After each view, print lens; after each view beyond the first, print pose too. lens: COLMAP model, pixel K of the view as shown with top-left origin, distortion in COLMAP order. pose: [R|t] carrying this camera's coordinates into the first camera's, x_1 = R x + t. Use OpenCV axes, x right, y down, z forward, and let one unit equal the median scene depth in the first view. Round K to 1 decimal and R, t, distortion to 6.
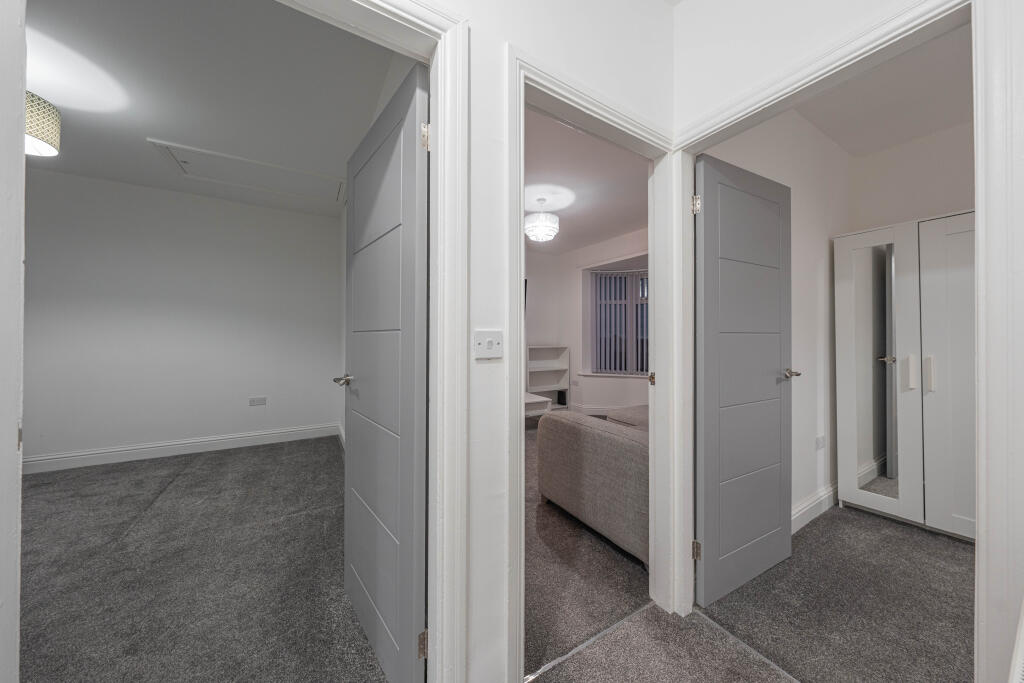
lens RADIAL K [[346.0, 0, 514.8], [0, 346.0, 345.6], [0, 0, 1]] dist [-0.000470, -0.000057]
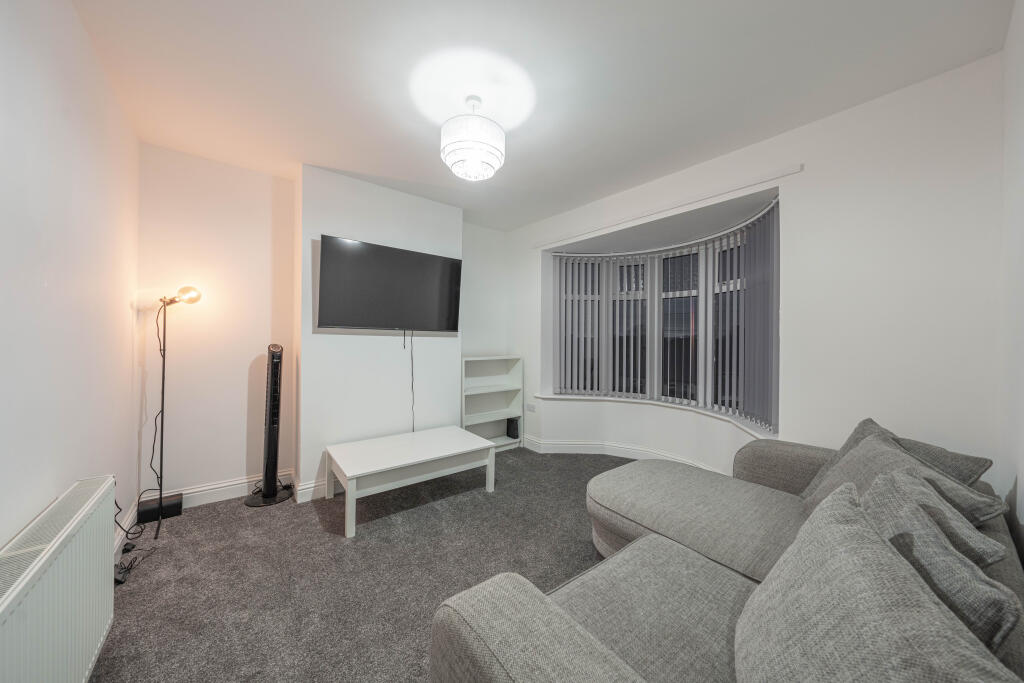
lens RADIAL K [[346.0, 0, 513.5], [0, 346.0, 338.2], [0, 0, 1]] dist [-0.000470, -0.000057]
pose [[0.991692, 0.009173, 0.128308, 0.046157], [-0.007749, 0.999903, -0.011598, -0.029327], [-0.128402, 0.010507, 0.991667, 0.295135]]
